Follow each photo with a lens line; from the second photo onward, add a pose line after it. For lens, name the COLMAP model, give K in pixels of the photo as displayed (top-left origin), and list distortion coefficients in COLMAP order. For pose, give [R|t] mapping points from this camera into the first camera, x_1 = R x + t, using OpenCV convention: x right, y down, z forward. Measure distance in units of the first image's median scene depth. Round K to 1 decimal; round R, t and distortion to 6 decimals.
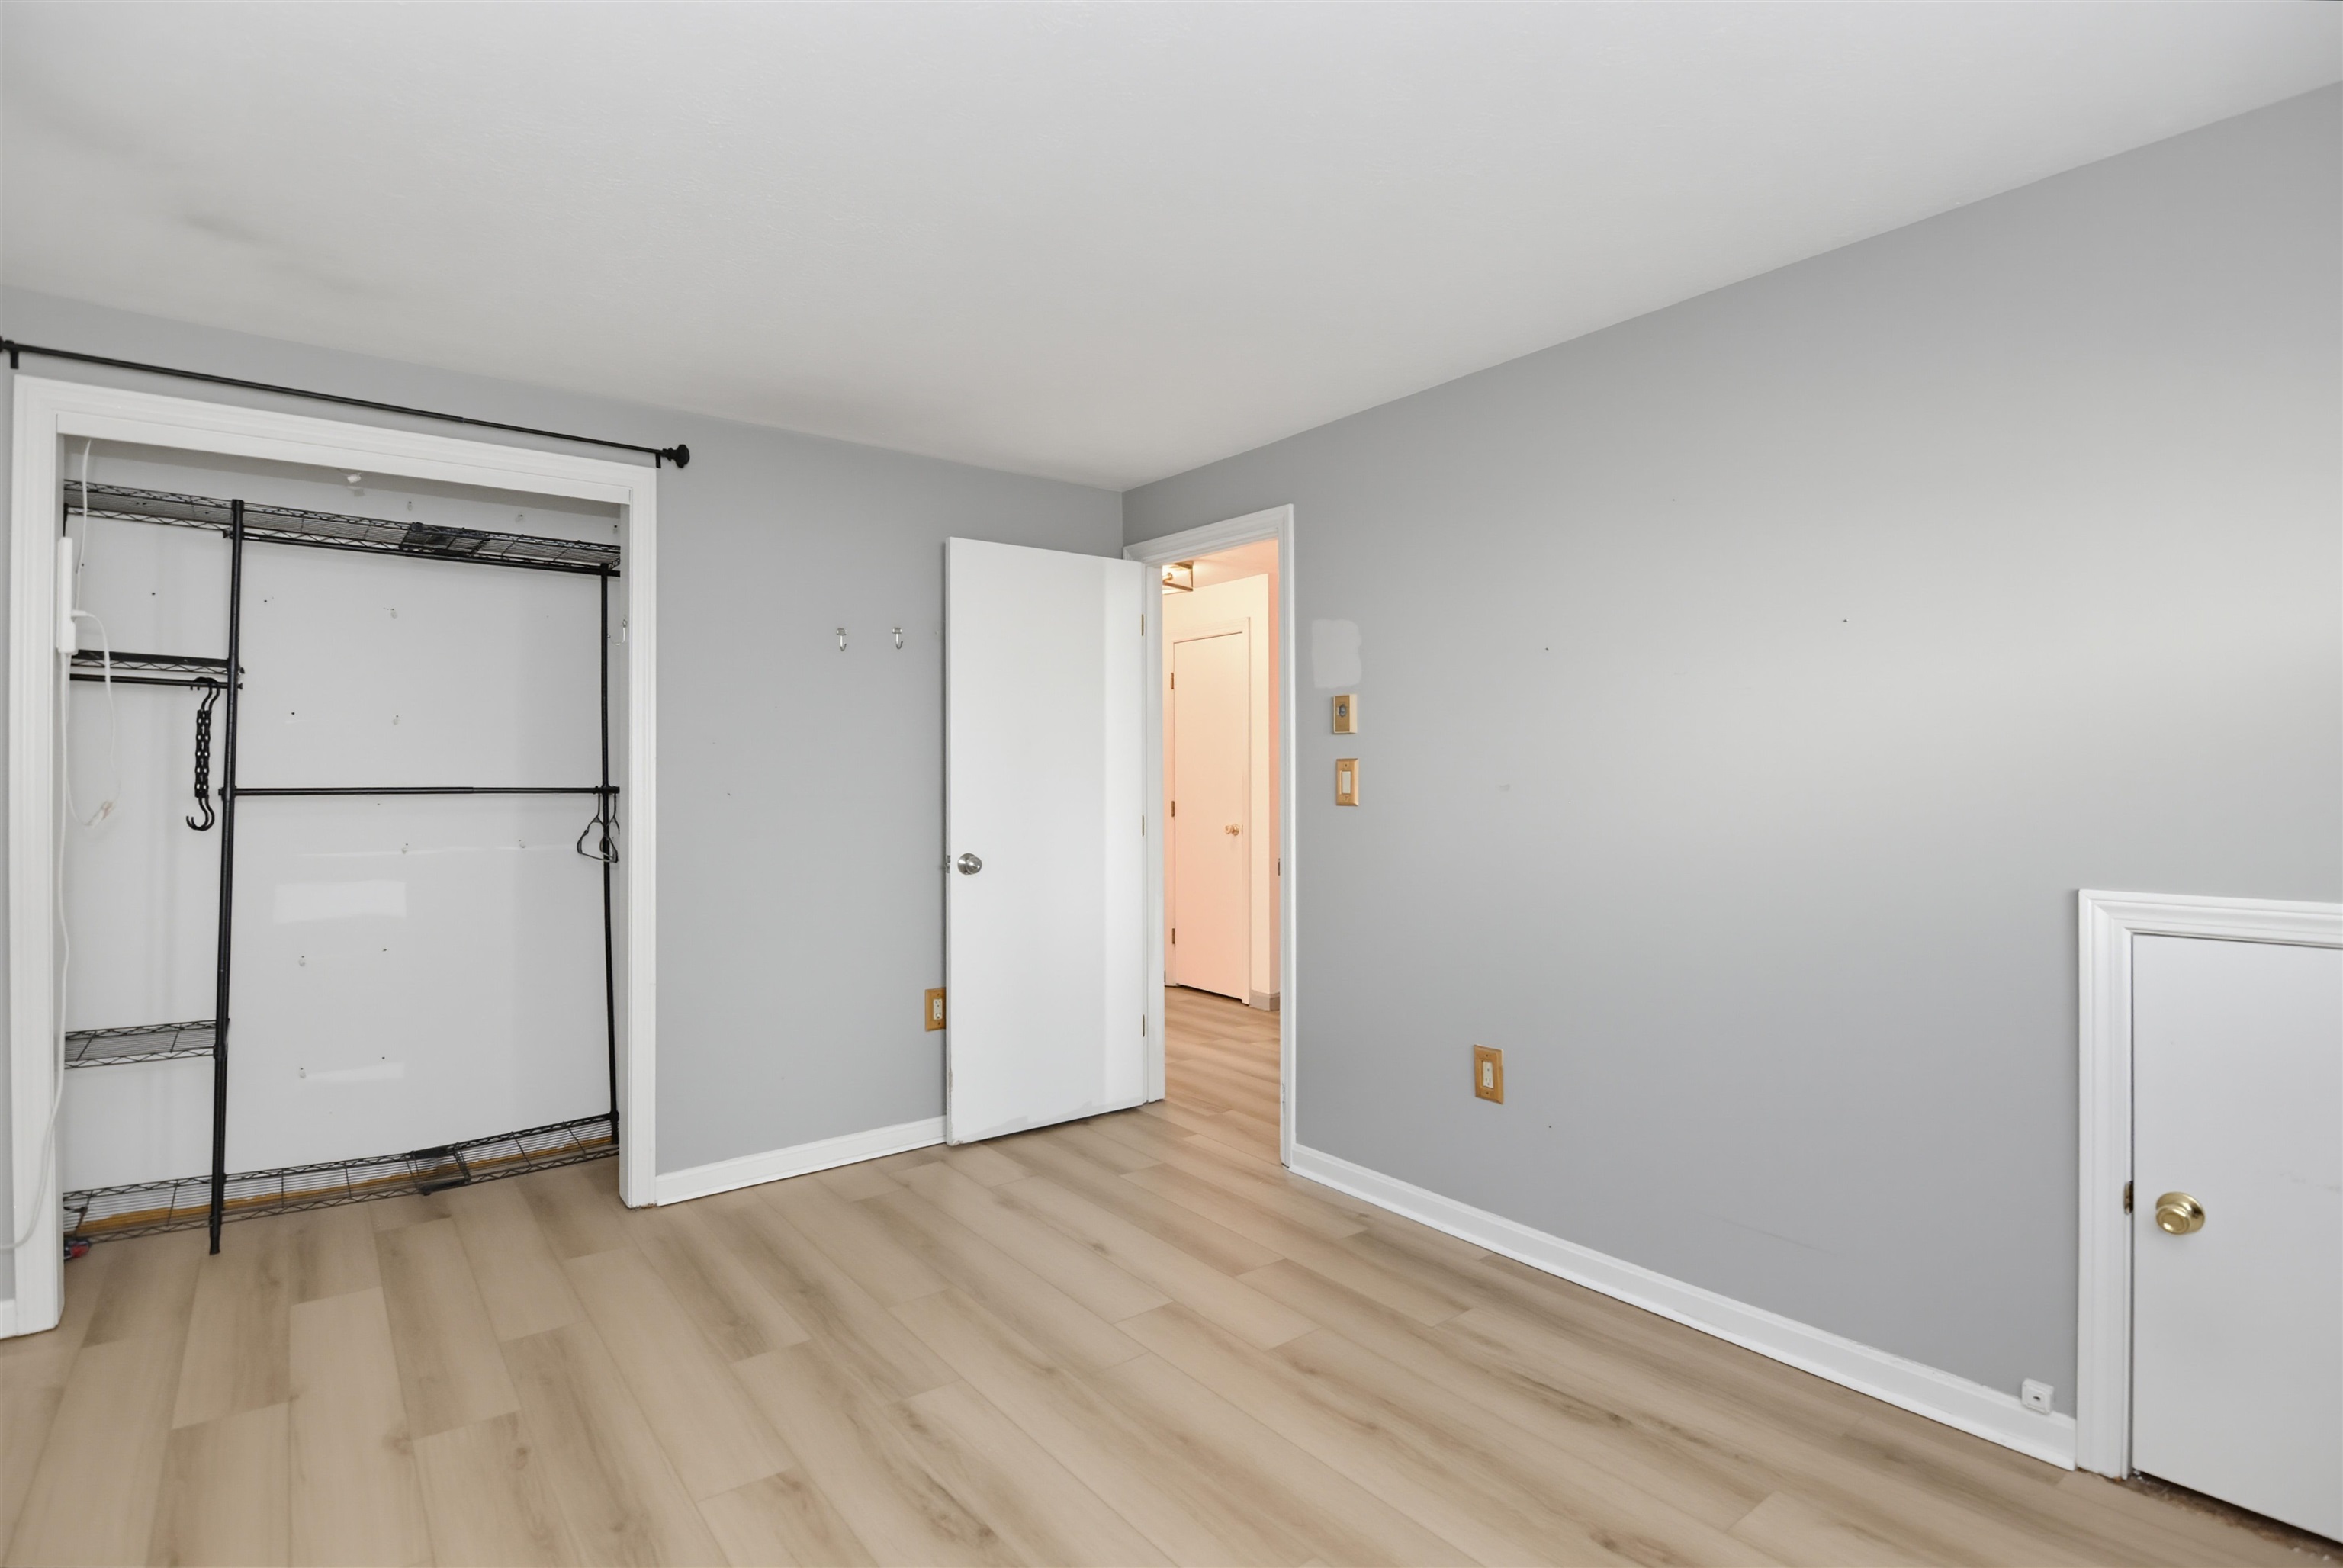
lens RADIAL K [[1147.3, 0, 1179.2], [0, 1147.3, 772.6], [0, 0, 1]] dist [0.001173, -0.013900]
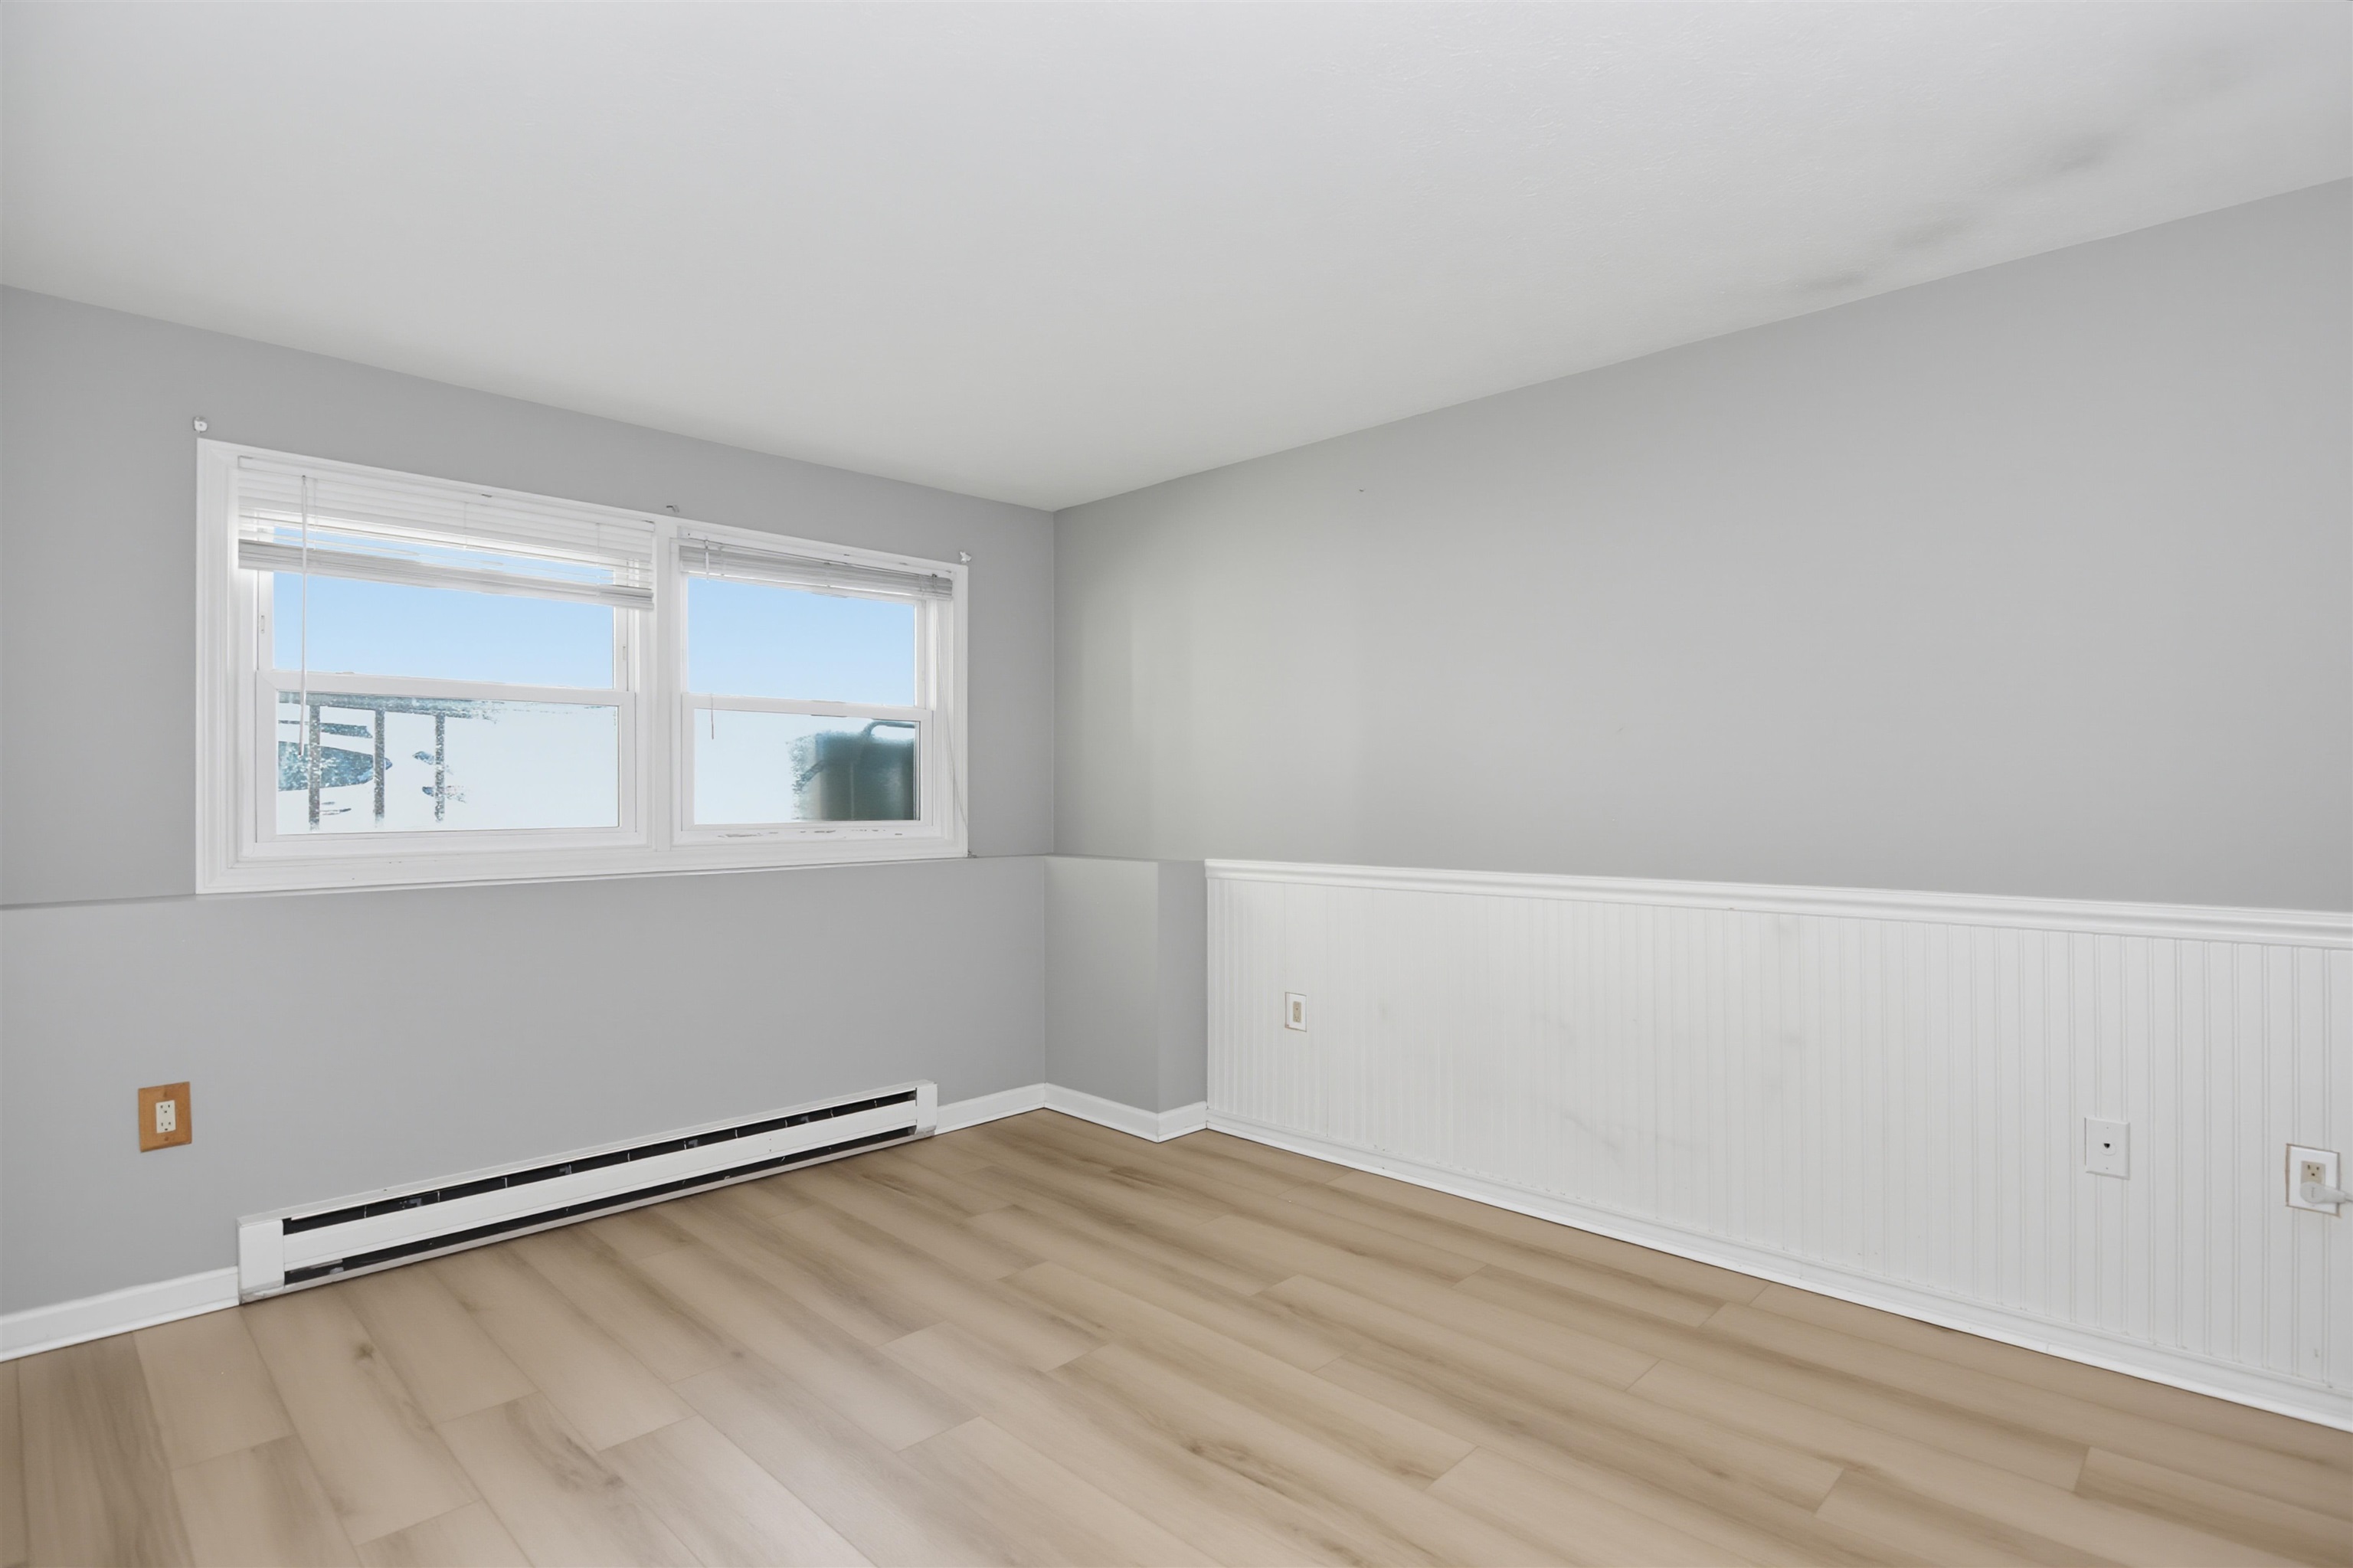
lens RADIAL K [[1185.8, 0, 1223.6], [0, 1185.8, 790.6], [0, 0, 1]] dist [-0.002747, -0.013984]
pose [[-0.987770, 0.004320, -0.155857, -0.012630], [0.004747, 0.999986, -0.002362, 0.019236], [0.155844, -0.003073, -0.987777, 1.294521]]
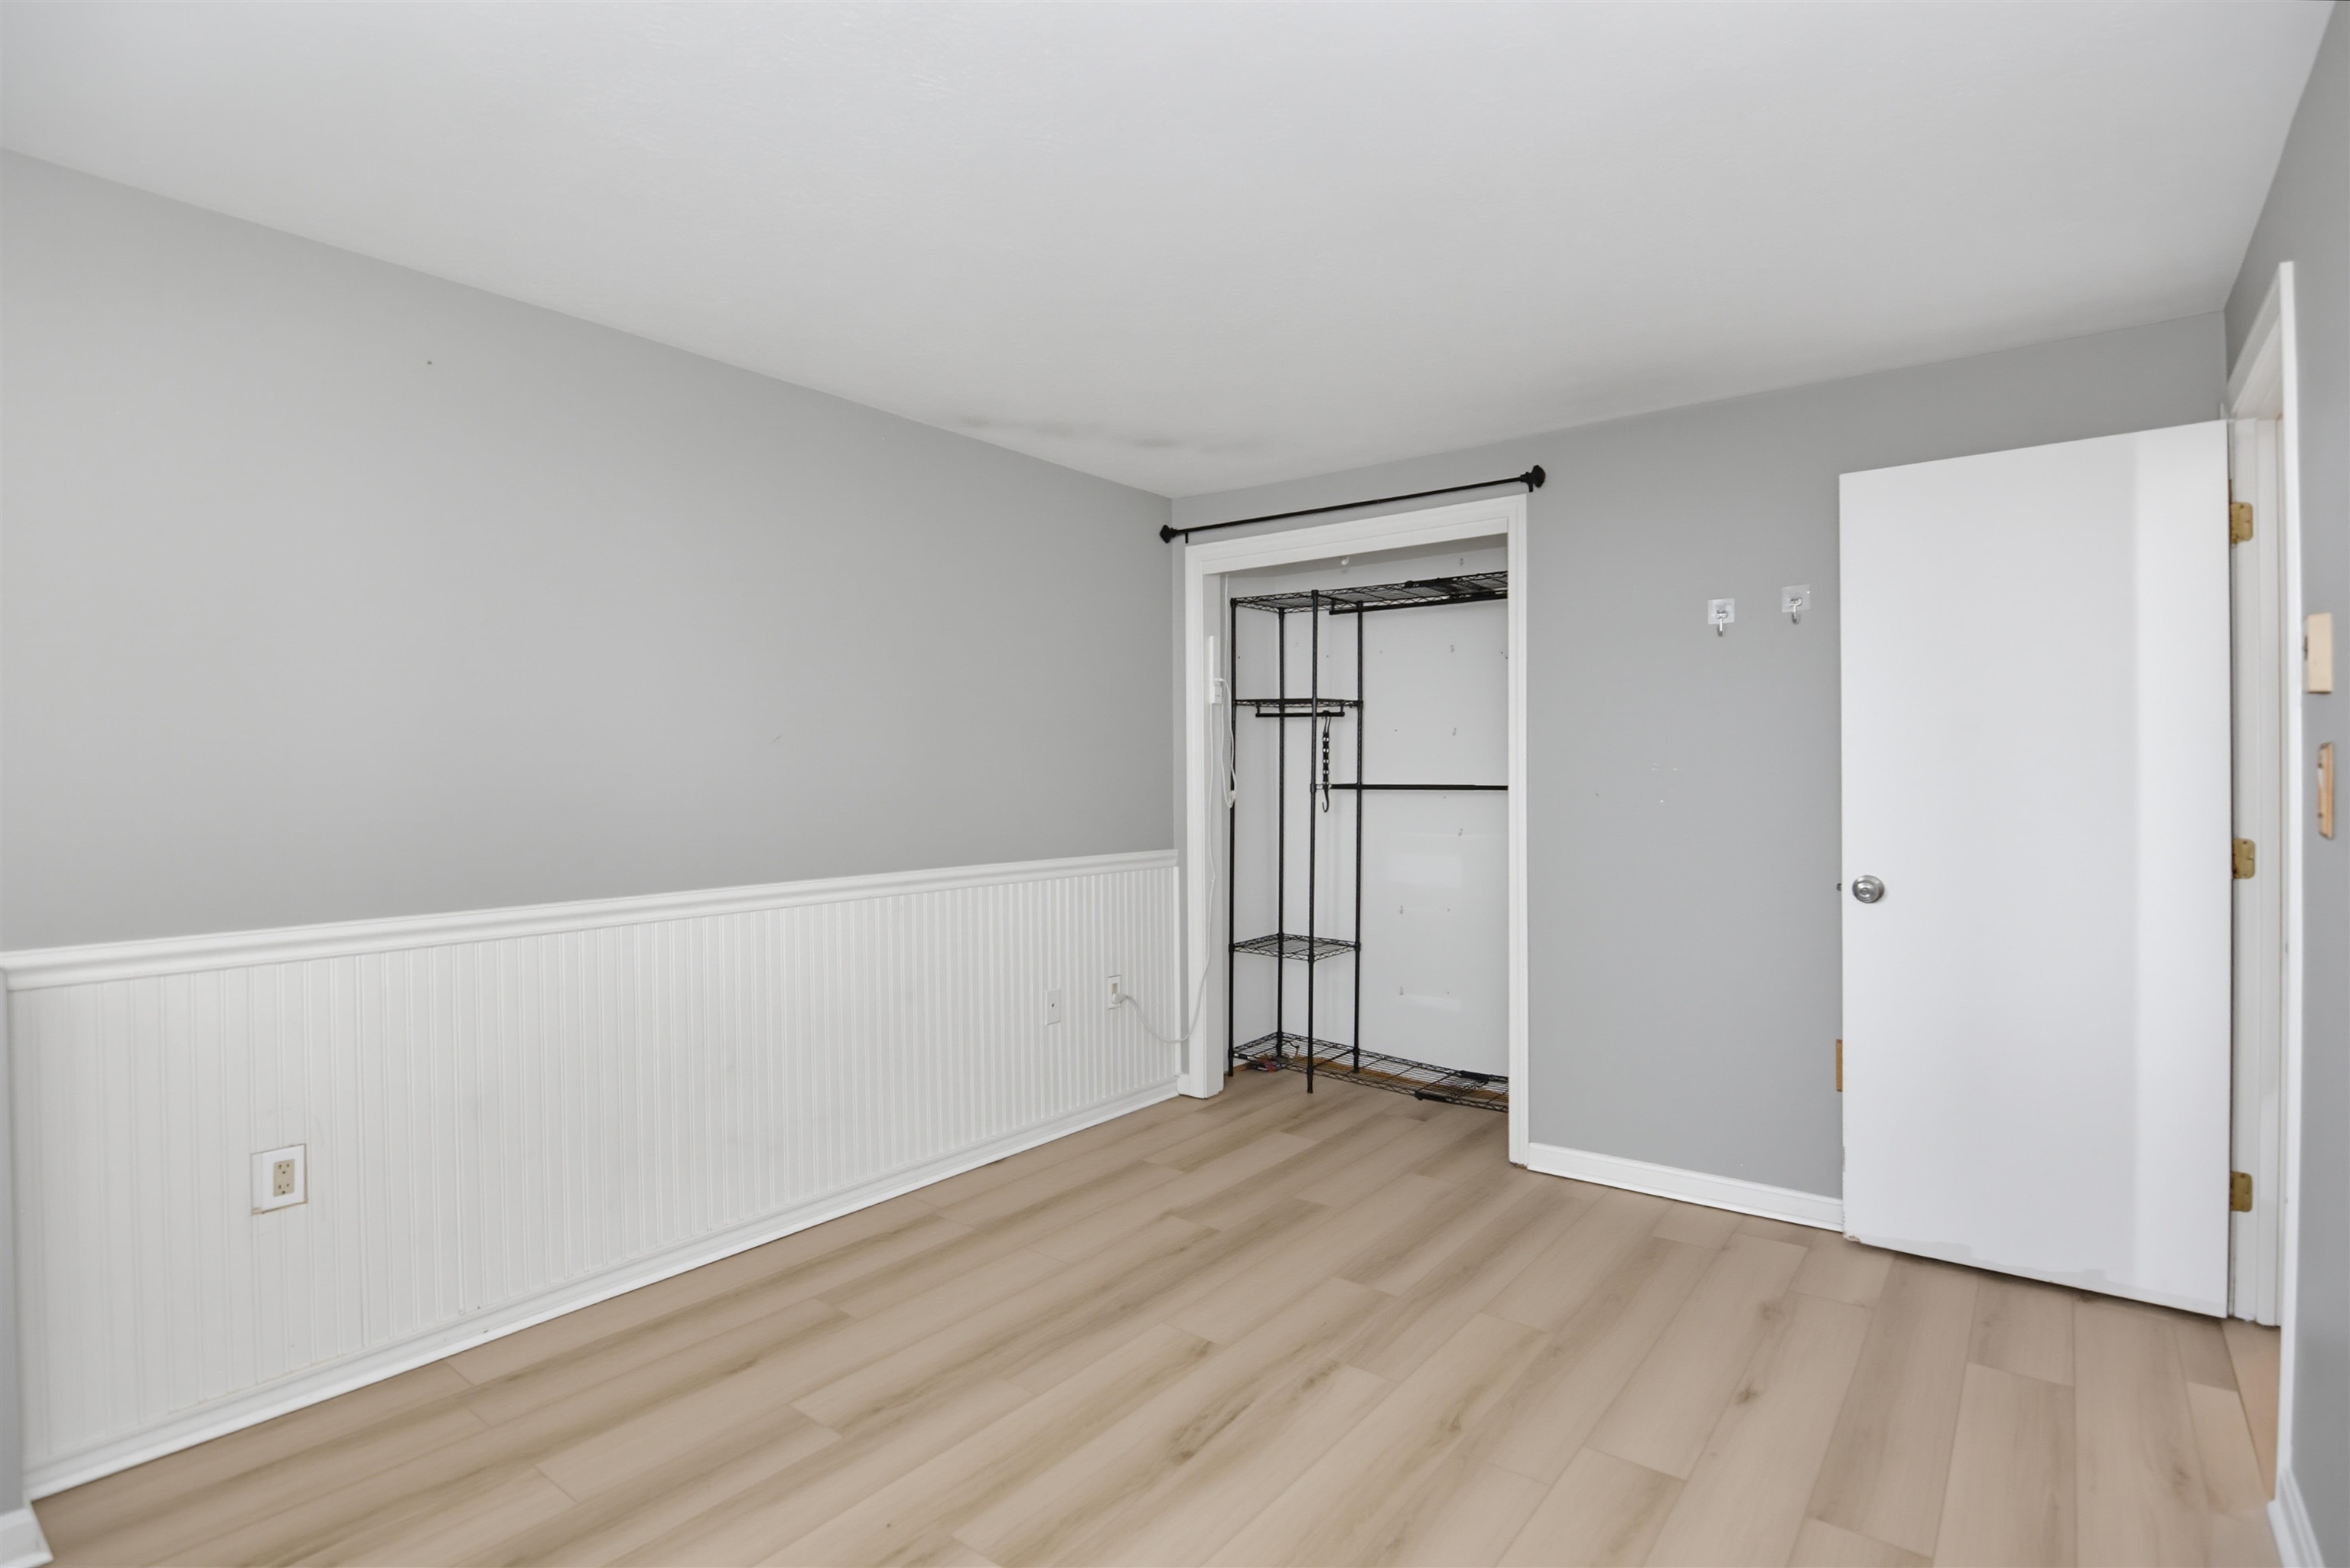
lens RADIAL K [[1143.7, 0, 1184.5], [0, 1143.7, 784.3], [0, 0, 1]] dist [0.000105, -0.012919]
pose [[0.253149, 0.007478, -0.967398, 0.548697], [0.004940, 0.999947, 0.009022, -0.000476], [0.967415, -0.007063, 0.253098, 0.437180]]
